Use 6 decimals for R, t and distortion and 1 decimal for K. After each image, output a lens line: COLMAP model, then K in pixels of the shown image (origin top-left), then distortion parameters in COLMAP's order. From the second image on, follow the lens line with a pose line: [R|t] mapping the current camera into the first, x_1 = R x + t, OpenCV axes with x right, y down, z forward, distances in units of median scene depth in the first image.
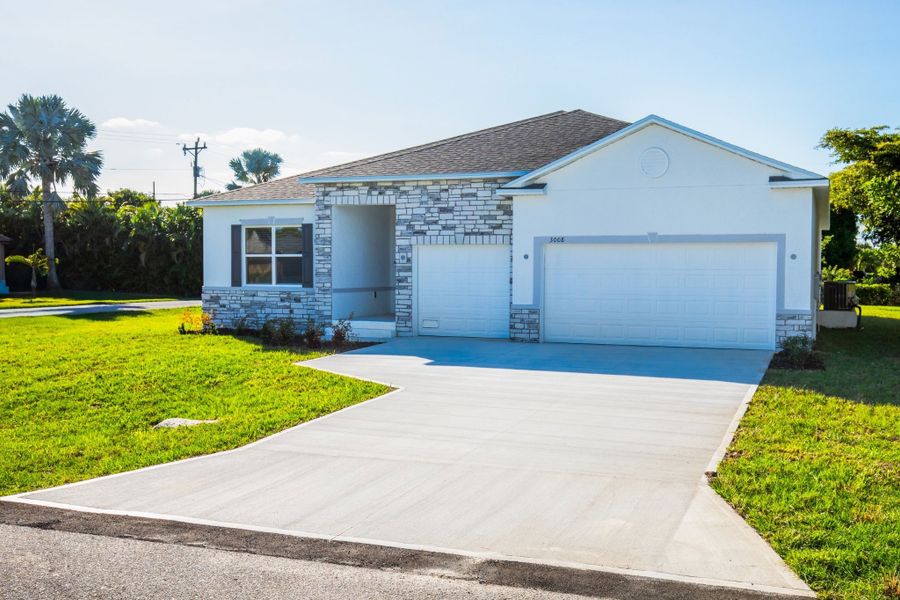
lens RADIAL K [[917.9, 0, 477.7], [0, 917.9, 299.2], [0, 0, 1]] dist [0.052939, 0.004654]
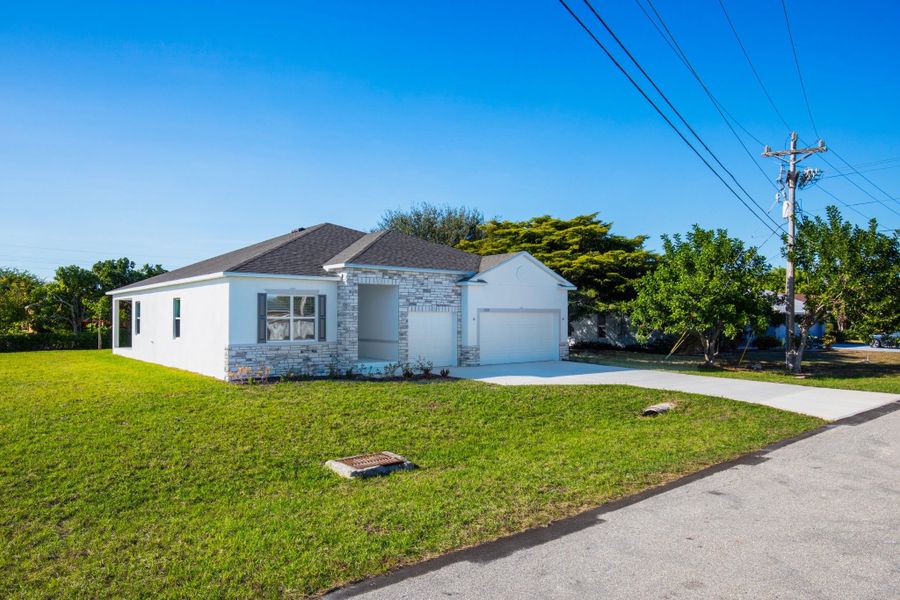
lens RADIAL K [[641.7, 0, 450.0], [0, 641.7, 300.0], [0, 0, 1]] dist [0.002122, -0.000270]
pose [[0.443895, 0.015531, 0.895944, -1.028427], [0.025935, 0.999208, -0.030171, -0.043478], [-0.895704, 0.036629, 0.443140, 0.441847]]
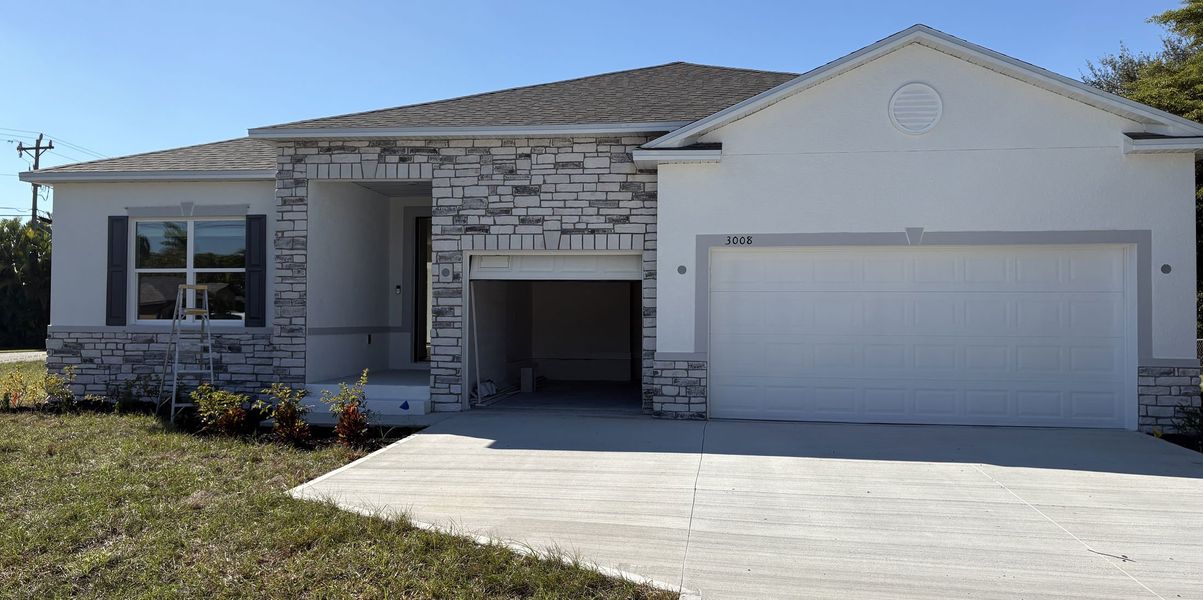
lens RADIAL K [[943.7, 0, 599.9], [0, 943.7, 316.8], [0, 0, 1]] dist [0.111259, -0.152465]
pose [[0.972187, 0.005241, 0.234147, -0.125714], [0.003969, 0.999237, -0.038847, 0.005502], [-0.234172, 0.038696, 0.971425, 0.406305]]
